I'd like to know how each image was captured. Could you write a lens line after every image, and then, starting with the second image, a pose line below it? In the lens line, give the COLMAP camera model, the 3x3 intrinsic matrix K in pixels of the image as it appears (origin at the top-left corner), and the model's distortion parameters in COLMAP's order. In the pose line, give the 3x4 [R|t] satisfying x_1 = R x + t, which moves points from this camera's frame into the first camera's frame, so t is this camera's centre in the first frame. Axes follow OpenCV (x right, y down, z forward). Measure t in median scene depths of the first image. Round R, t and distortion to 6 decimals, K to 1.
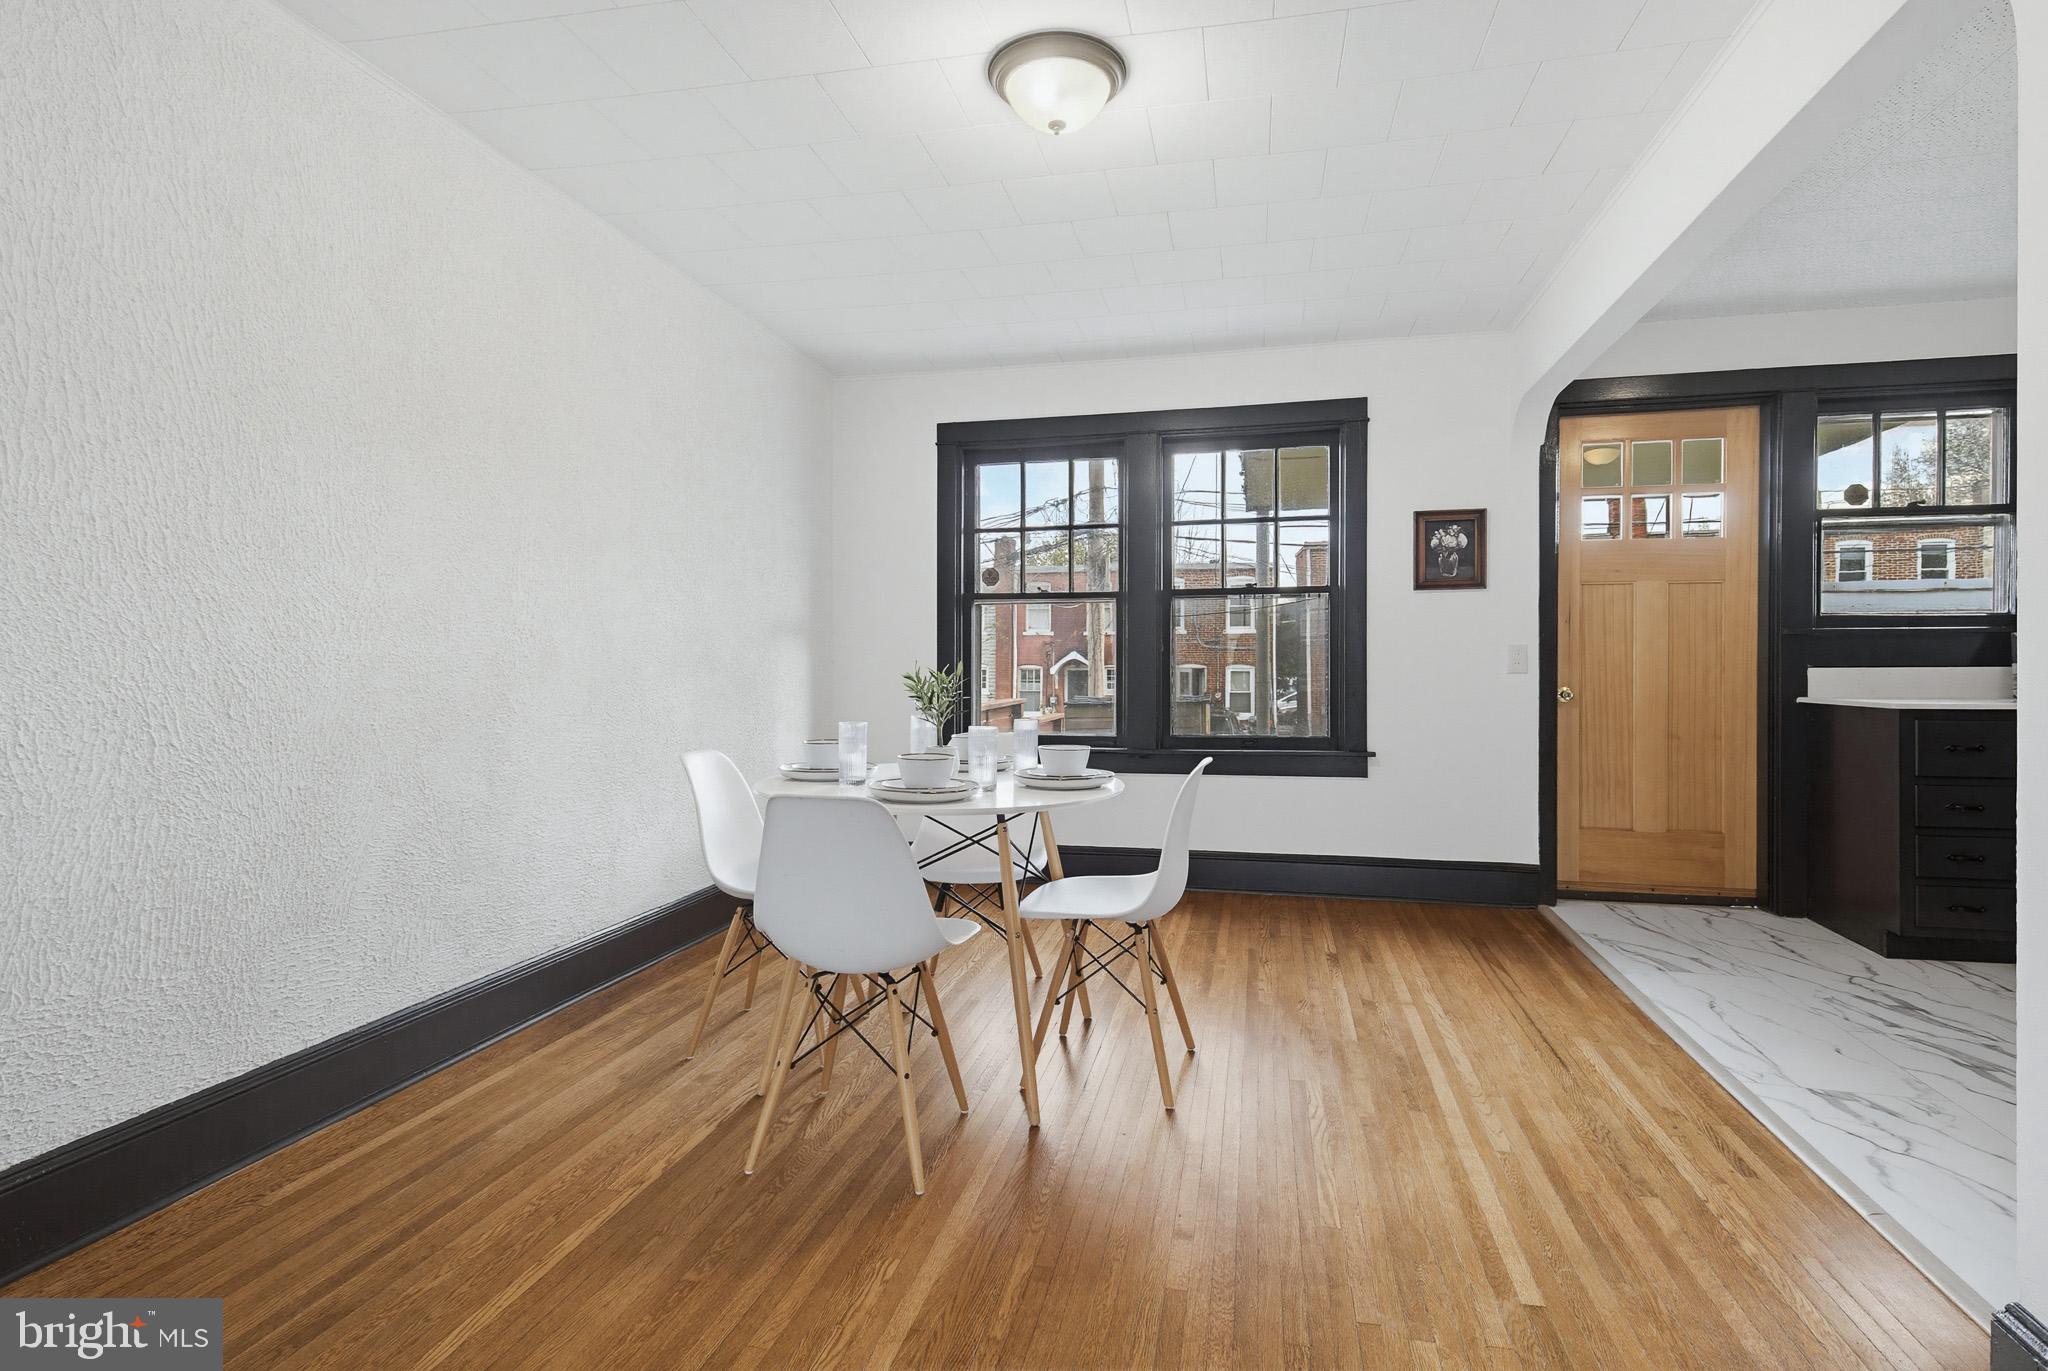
lens RADIAL K [[985.0, 0, 1021.0], [0, 985.0, 681.1], [0, 0, 1]] dist [-0.000137, -0.000420]
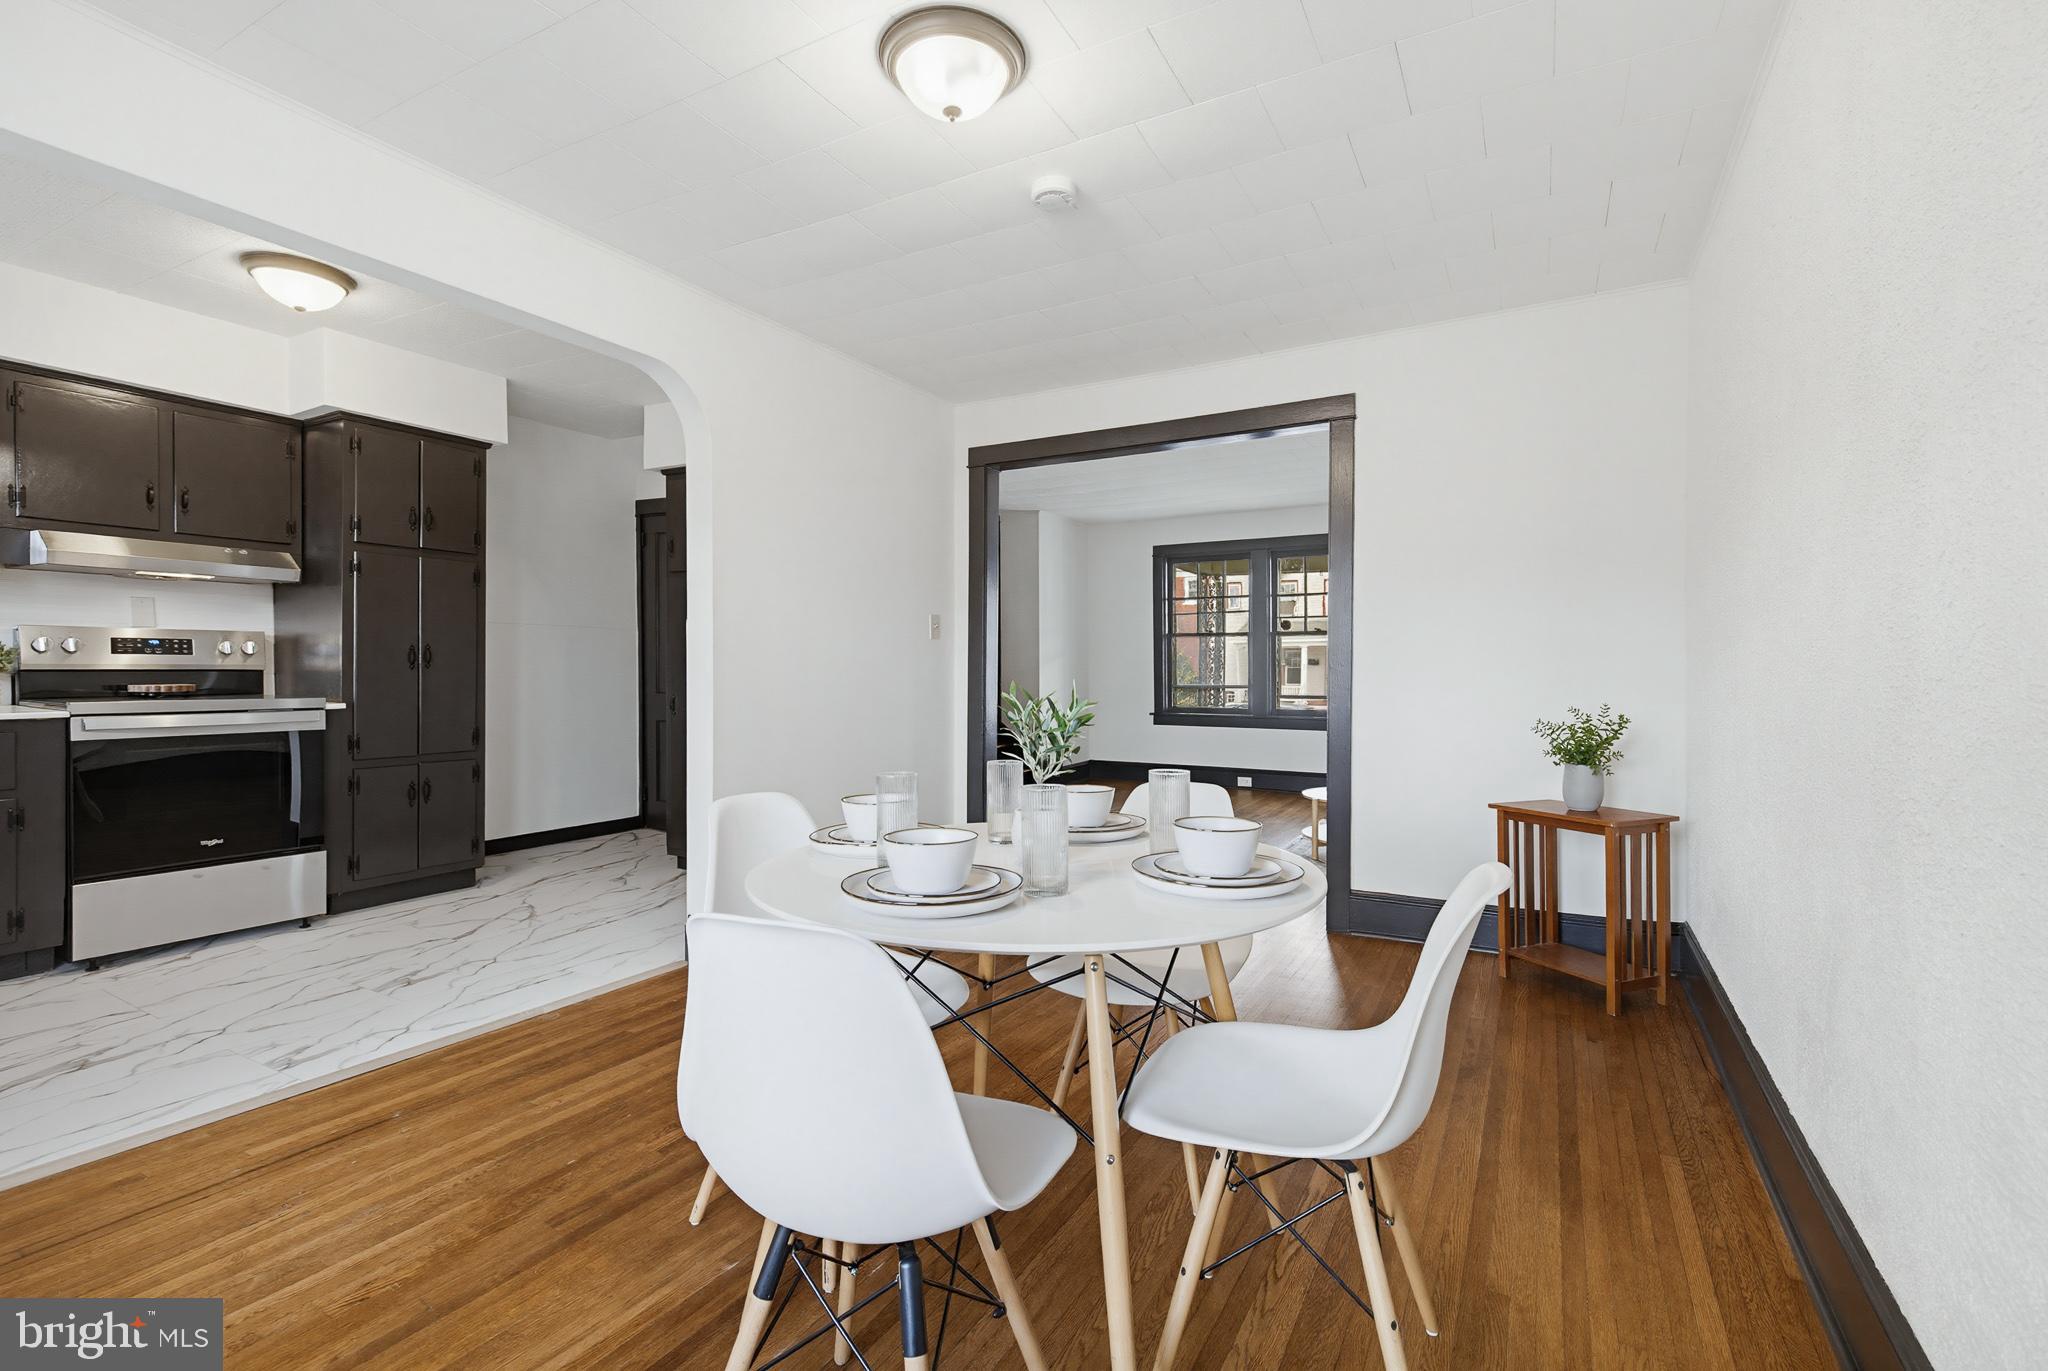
lens RADIAL K [[921.3, 0, 1024.0], [0, 921.3, 685.5], [0, 0, 1]] dist [-0.000488, -0.000718]
pose [[-0.963406, -0.006961, 0.267957, -0.159108], [-0.000944, 0.999745, 0.022576, -0.021010], [-0.268046, 0.021497, -0.963166, 1.071924]]
